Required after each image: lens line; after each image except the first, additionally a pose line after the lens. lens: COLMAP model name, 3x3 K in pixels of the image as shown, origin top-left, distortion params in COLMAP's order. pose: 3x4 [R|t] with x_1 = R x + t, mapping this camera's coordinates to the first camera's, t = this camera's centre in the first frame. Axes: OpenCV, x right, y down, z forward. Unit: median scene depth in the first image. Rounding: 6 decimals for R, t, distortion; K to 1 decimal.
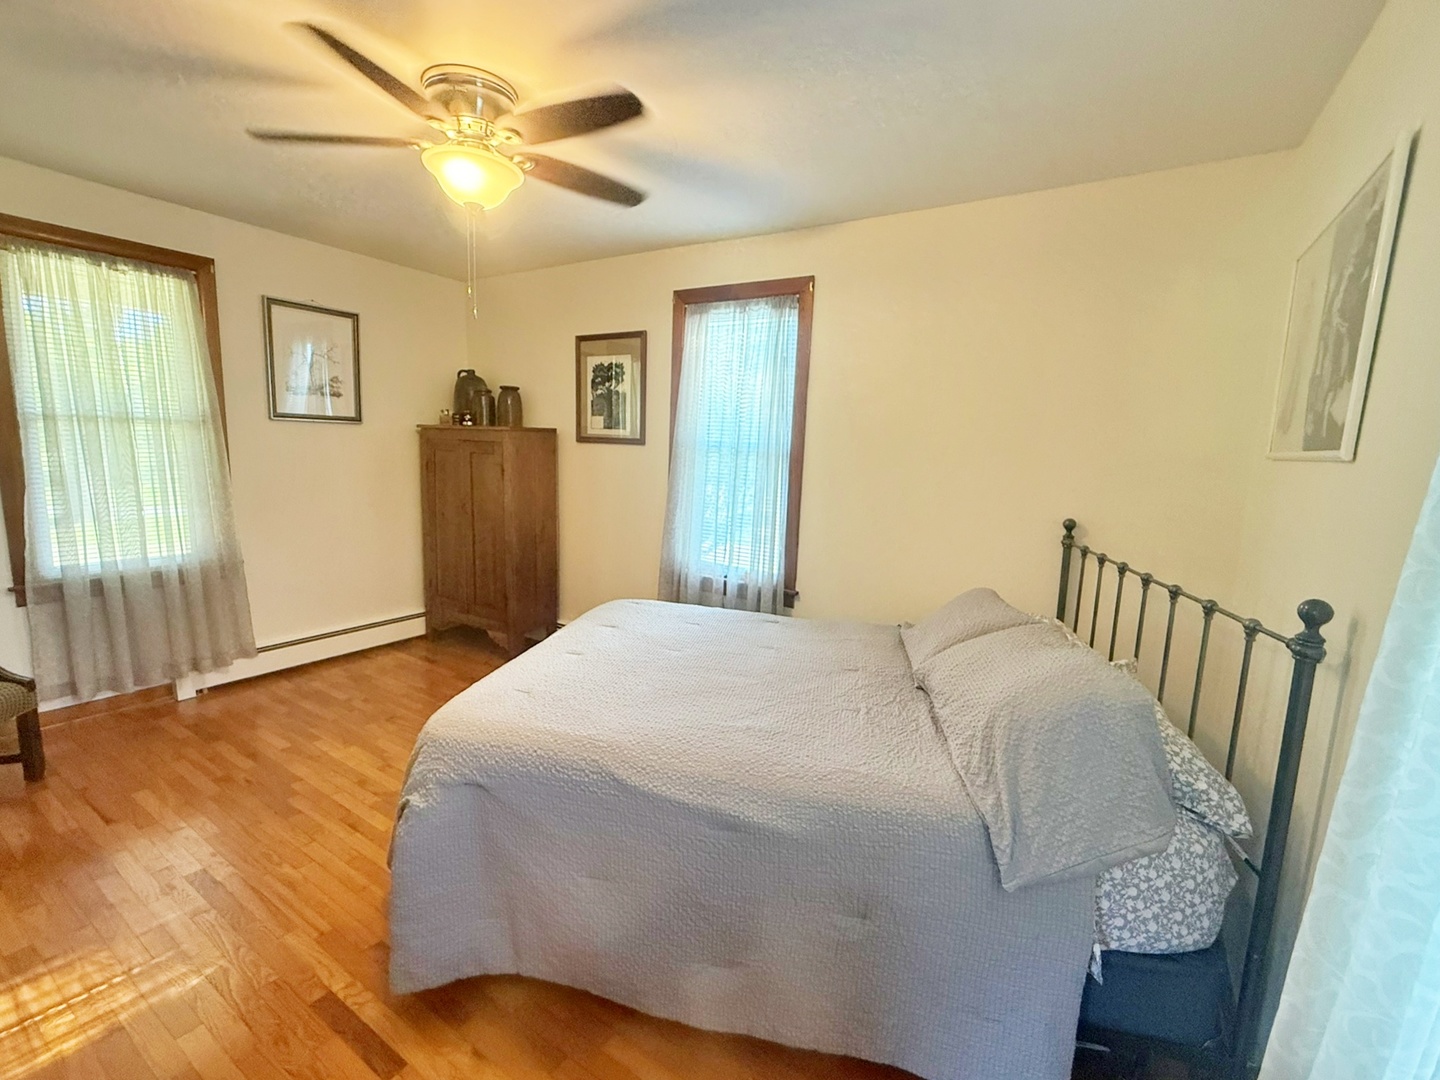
lens RADIAL K [[585.0, 0, 720.3], [0, 585.0, 518.2], [0, 0, 1]] dist [-0.000152, -0.000017]
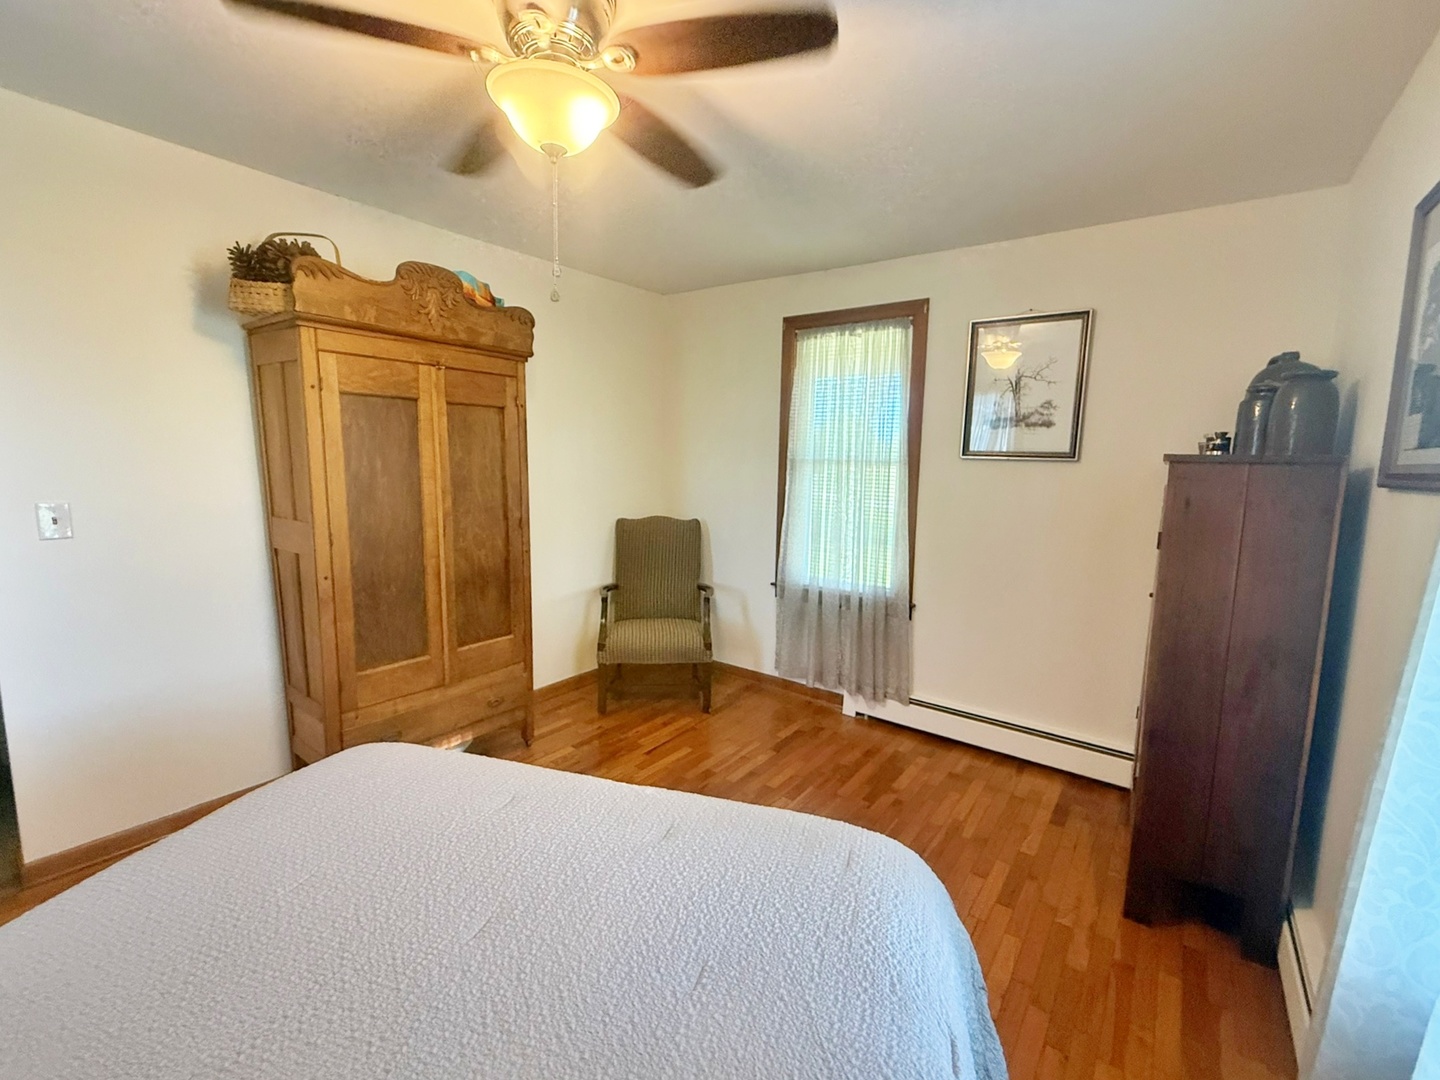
lens RADIAL K [[617.4, 0, 722.5], [0, 617.4, 535.2], [0, 0, 1]] dist [0.000221, 0.000209]
pose [[-0.044945, 0.088554, -0.995057, 0.208239], [-0.151796, 0.983892, 0.094416, -0.089645], [0.987389, 0.155289, -0.030779, 0.706320]]
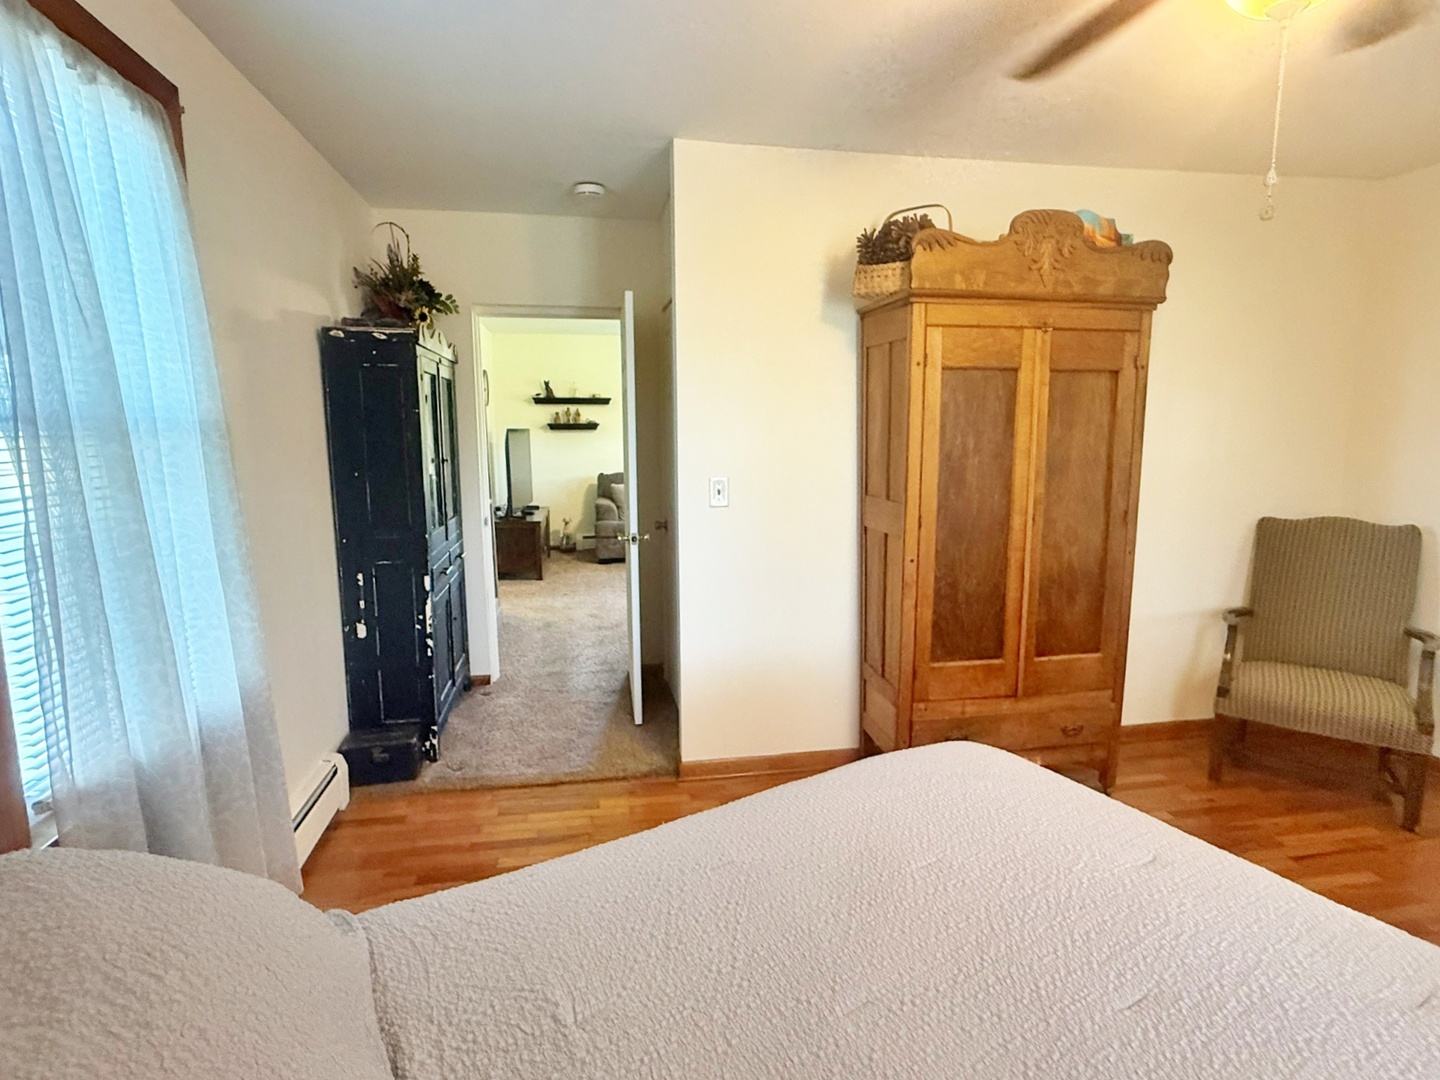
lens RADIAL K [[731.7, 0, 720.0], [0, 731.7, 540.0], [0, 0, 1]] dist [-0.018924, 0.012928]
pose [[-0.716914, 0.072462, -0.693386, 0.257686], [-0.113043, 0.969339, 0.218179, -0.079134], [0.687936, 0.234798, -0.686741, 0.631897]]
